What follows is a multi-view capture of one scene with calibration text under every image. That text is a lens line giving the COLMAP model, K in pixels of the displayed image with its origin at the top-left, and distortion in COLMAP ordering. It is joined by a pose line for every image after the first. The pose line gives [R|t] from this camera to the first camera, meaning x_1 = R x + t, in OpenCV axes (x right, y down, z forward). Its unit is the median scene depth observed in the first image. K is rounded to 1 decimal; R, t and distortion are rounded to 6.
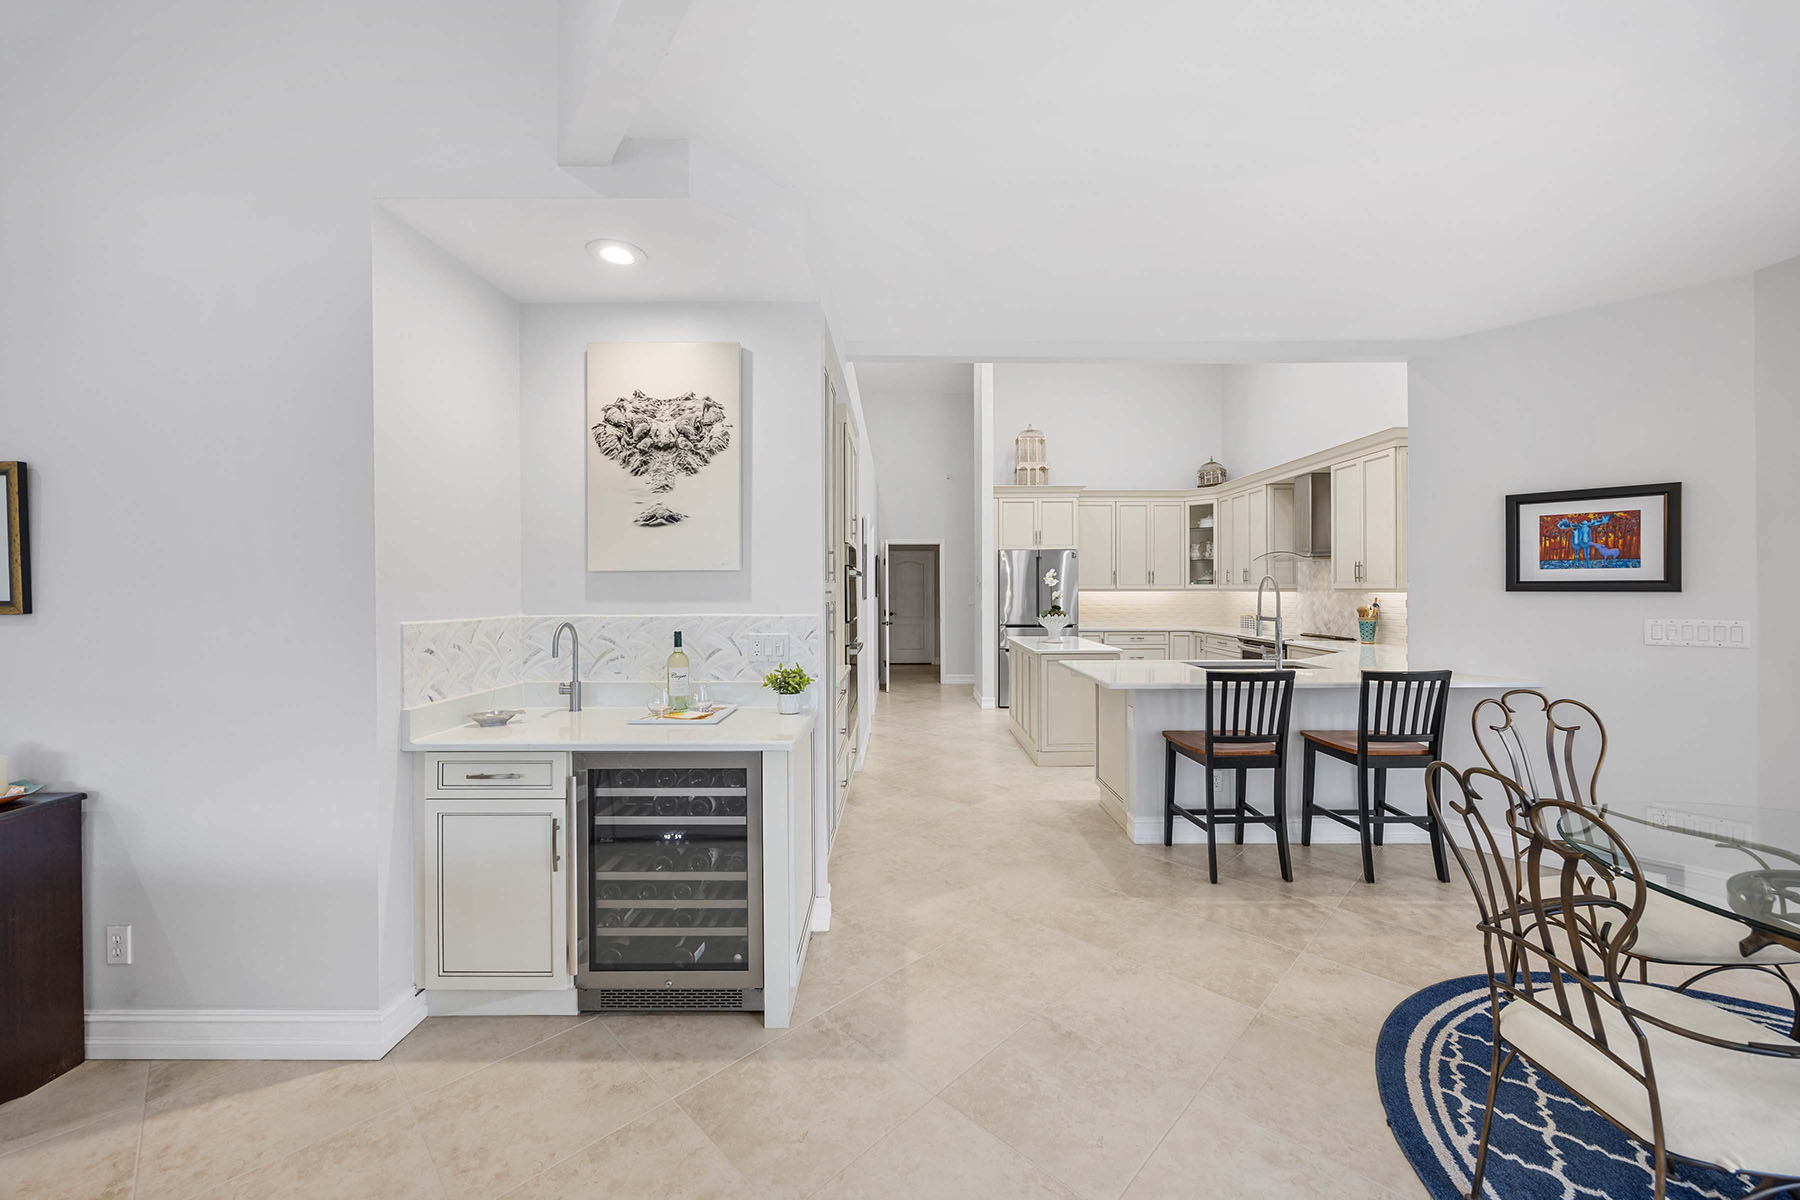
lens RADIAL K [[686.7, 0, 897.9], [0, 686.7, 588.5], [0, 0, 1]] dist [0.001902, 0.000133]
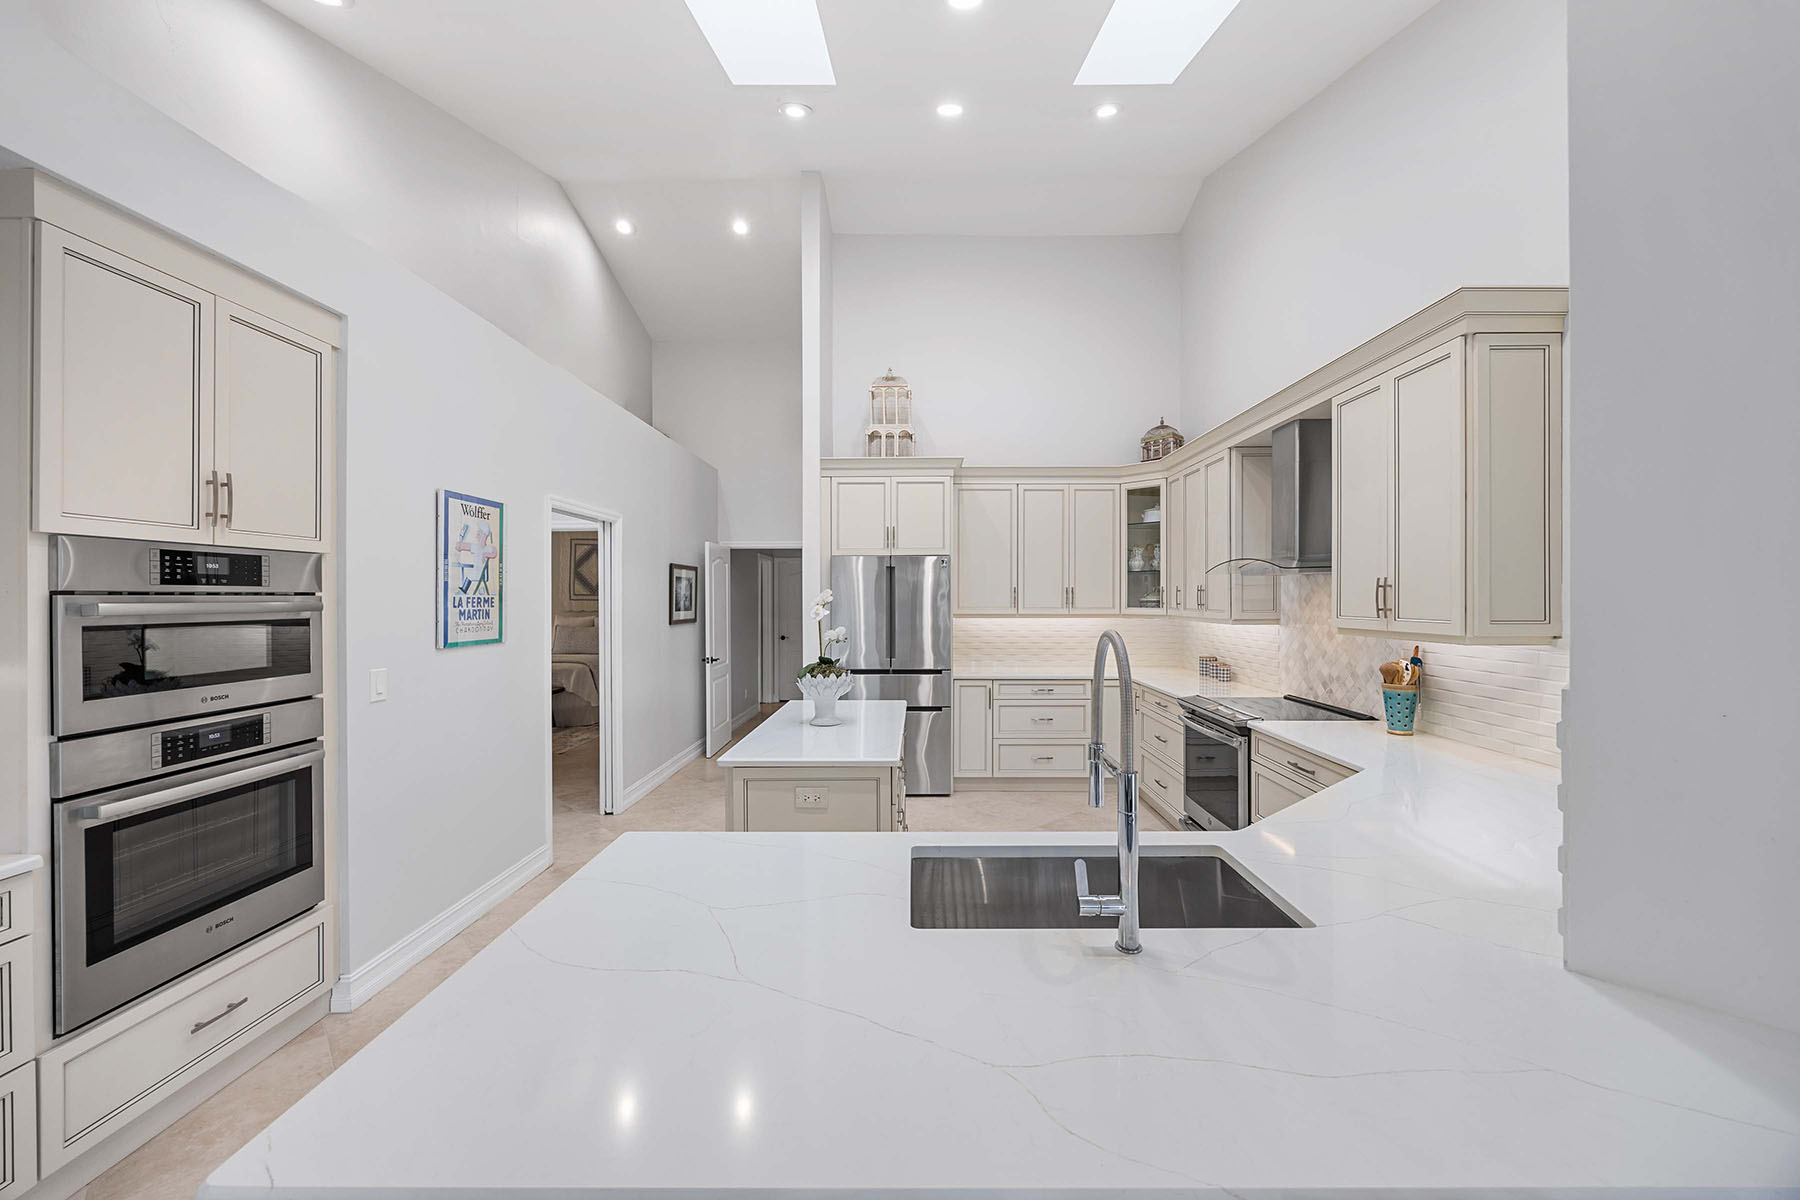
lens RADIAL K [[683.4, 0, 902.8], [0, 683.4, 597.5], [0, 0, 1]] dist [-0.003083, -0.000436]
pose [[0.999852, 0.001391, -0.017141, 0.289879], [-0.001333, 0.999993, 0.003386, -0.023308], [0.017145, -0.003362, 0.999847, 0.438880]]
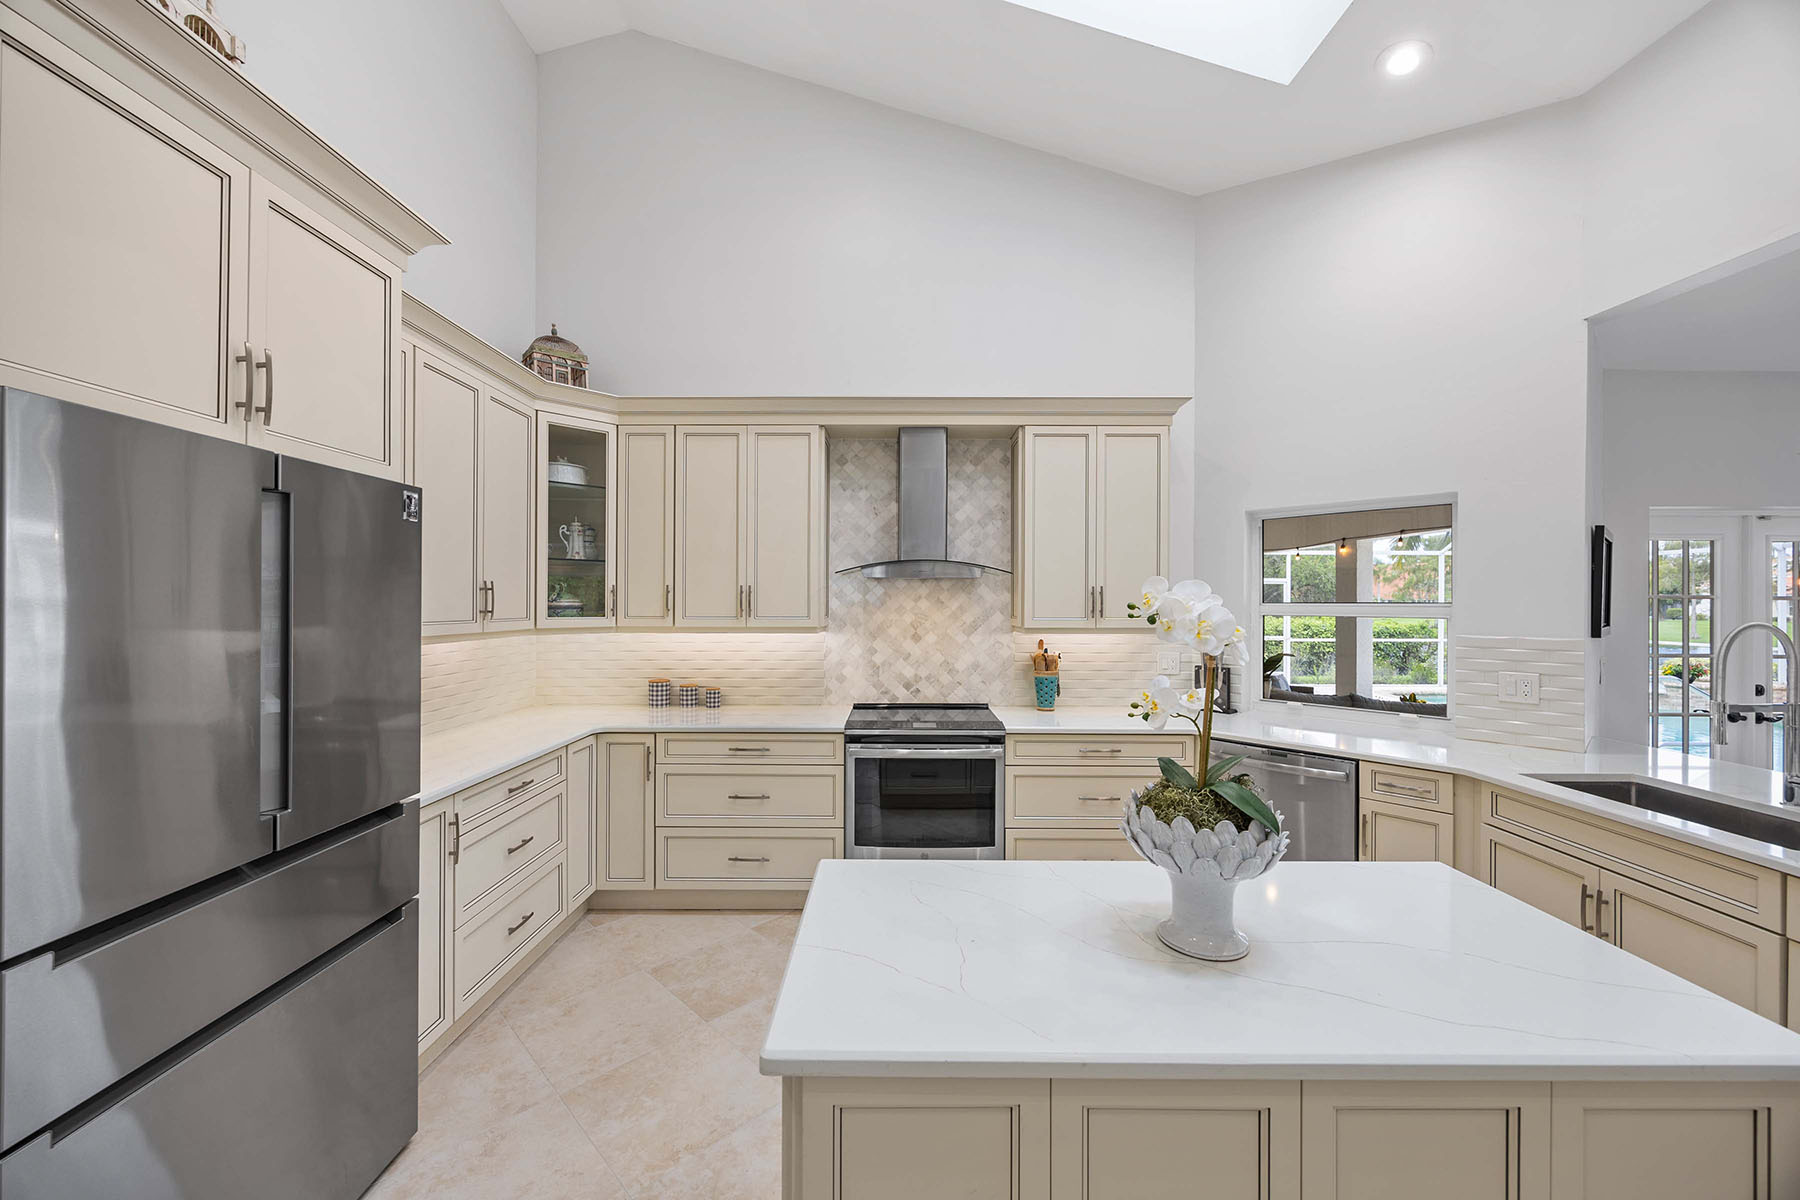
lens RADIAL K [[679.1, 0, 898.1], [0, 679.1, 607.4], [0, 0, 1]] dist [0.000344, -0.000037]
pose [[-0.007951, 0.002115, 0.999966, 0.027450], [-0.003949, 0.999990, -0.002146, -0.015289], [-0.999961, -0.003966, -0.007942, 1.063581]]
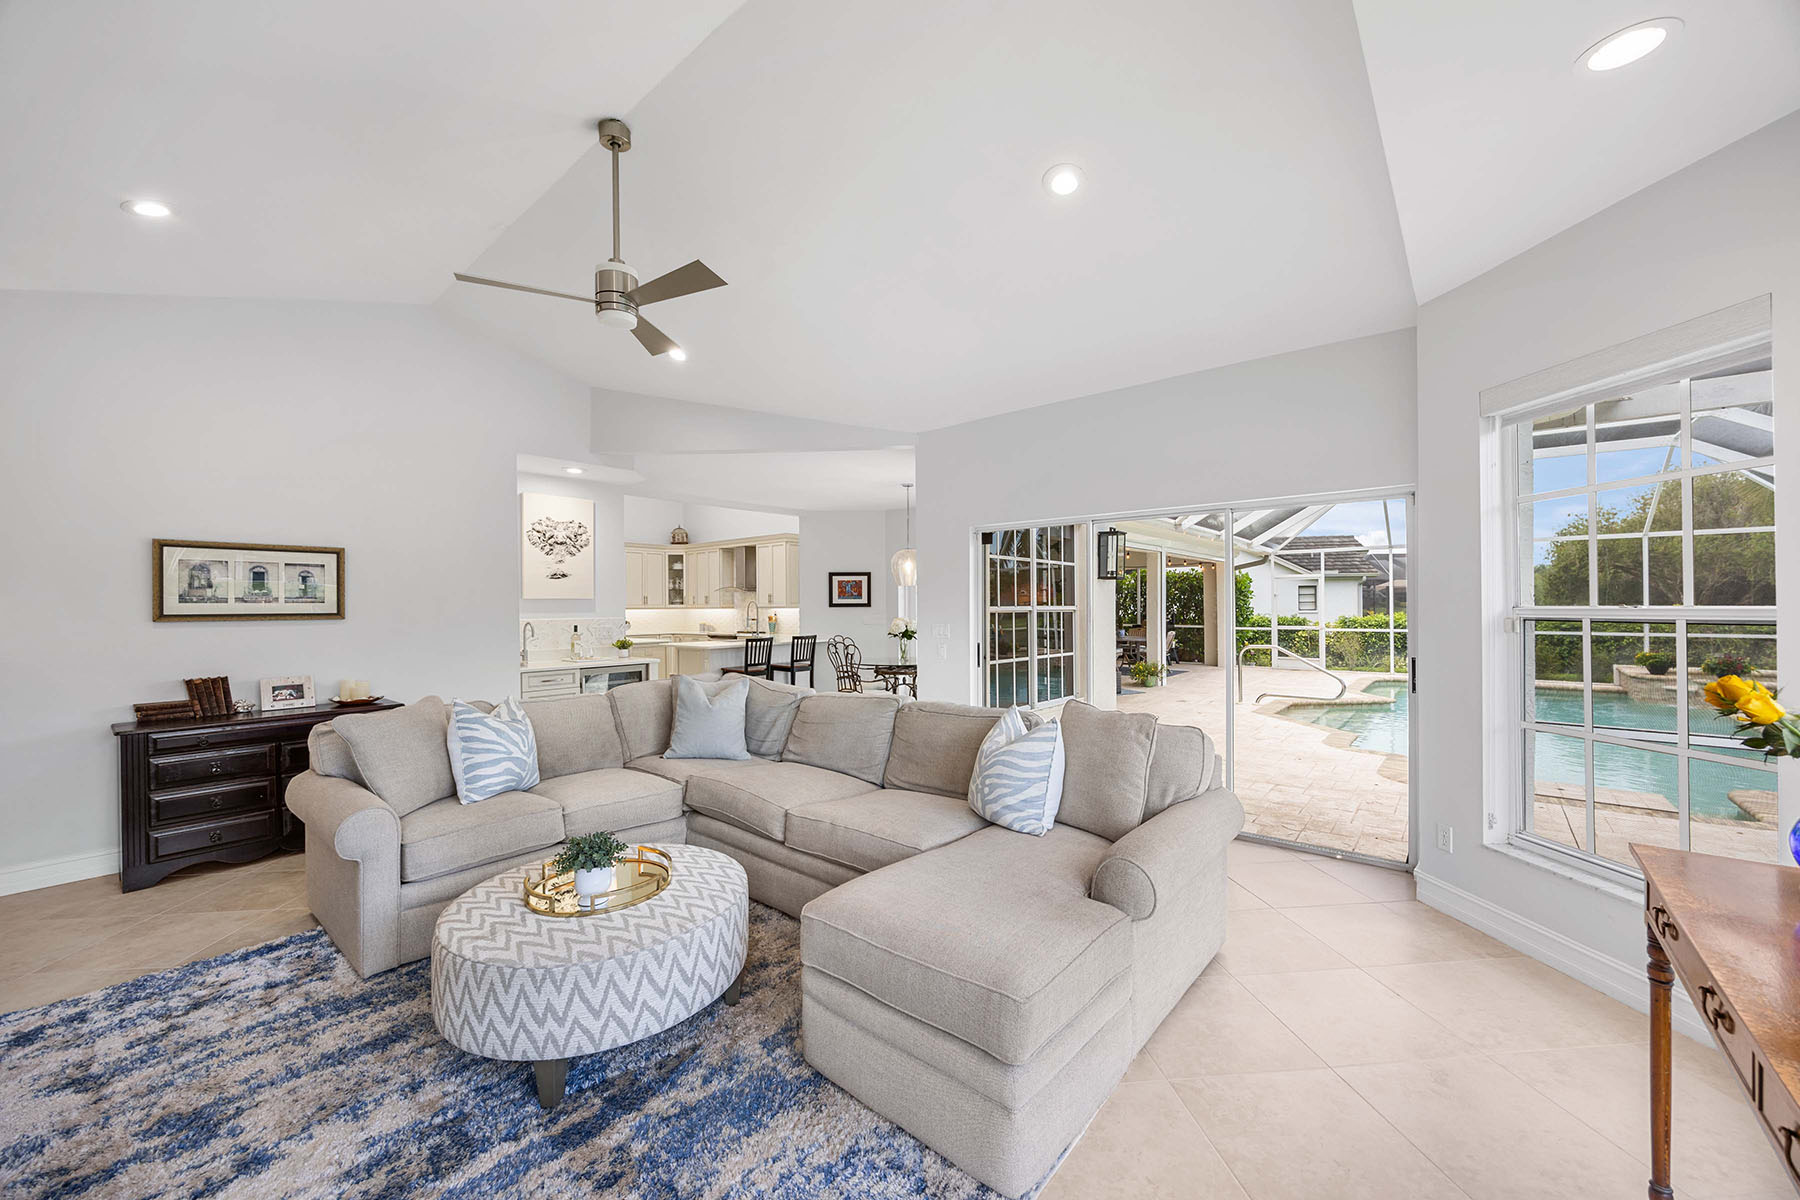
lens RADIAL K [[683.4, 0, 902.8], [0, 683.4, 597.5], [0, 0, 1]] dist [-0.003083, -0.000436]
pose [[0.639928, 0.007113, 0.768402, -0.577911], [0.005719, 0.999885, -0.014018, 0.003002], [-0.768413, 0.013365, 0.639814, -0.548626]]
